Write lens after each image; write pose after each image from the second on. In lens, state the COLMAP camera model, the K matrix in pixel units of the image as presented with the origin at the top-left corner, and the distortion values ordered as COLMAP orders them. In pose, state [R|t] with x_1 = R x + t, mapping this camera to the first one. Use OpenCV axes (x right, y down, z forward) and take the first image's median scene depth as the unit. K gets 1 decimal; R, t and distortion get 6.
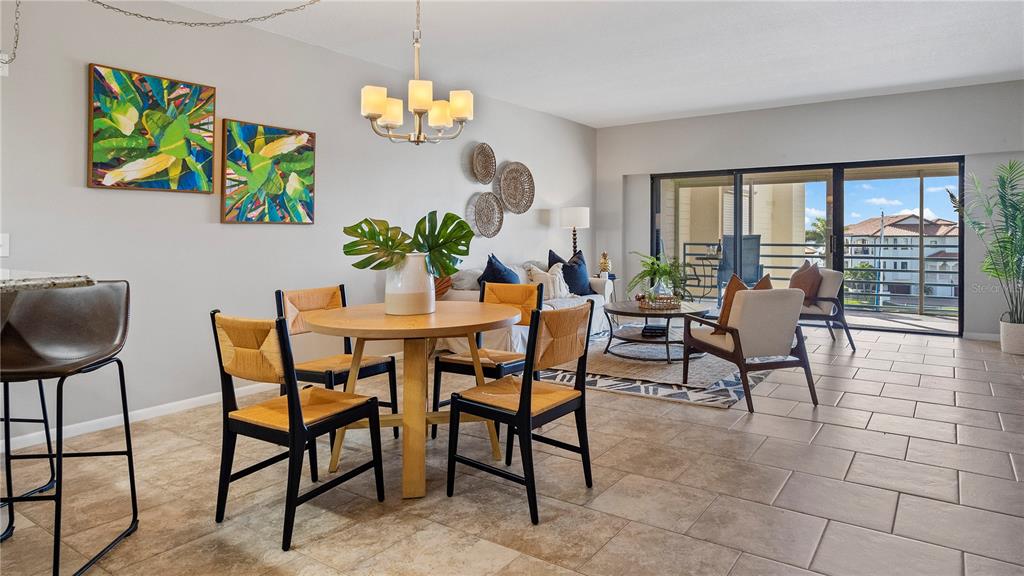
lens RADIAL K [[618.3, 0, 542.2], [0, 618.3, 235.0], [0, 0, 1]] dist [0.009313, 0.001511]
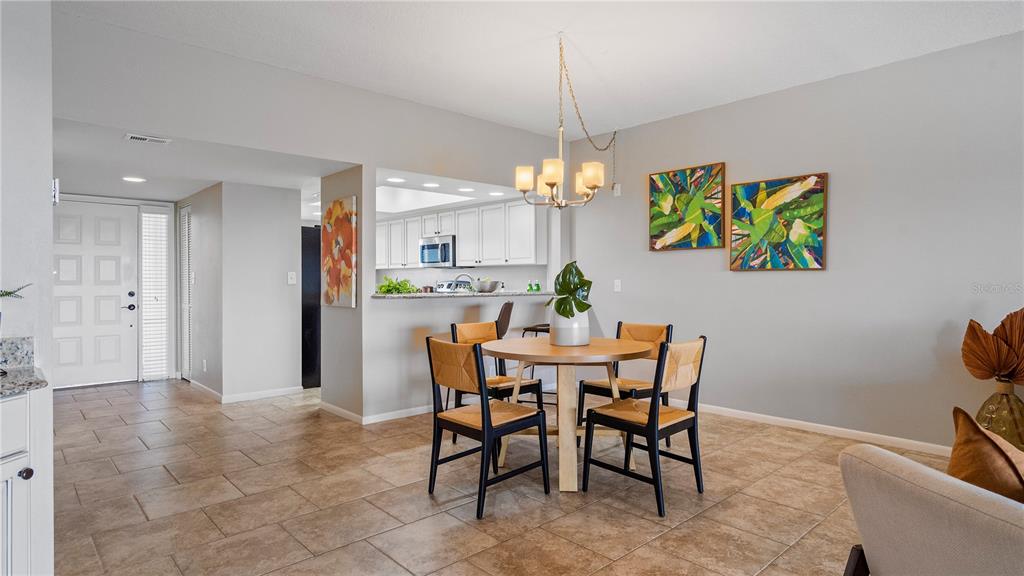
lens RADIAL K [[566.8, 0, 518.3], [0, 566.8, 282.7], [0, 0, 1]] dist [0.005750, 0.001214]
pose [[-0.244302, 0.008992, -0.969658, 0.597122], [0.001071, 0.999959, 0.009003, -0.005798], [0.969699, 0.001161, -0.244301, 0.772039]]
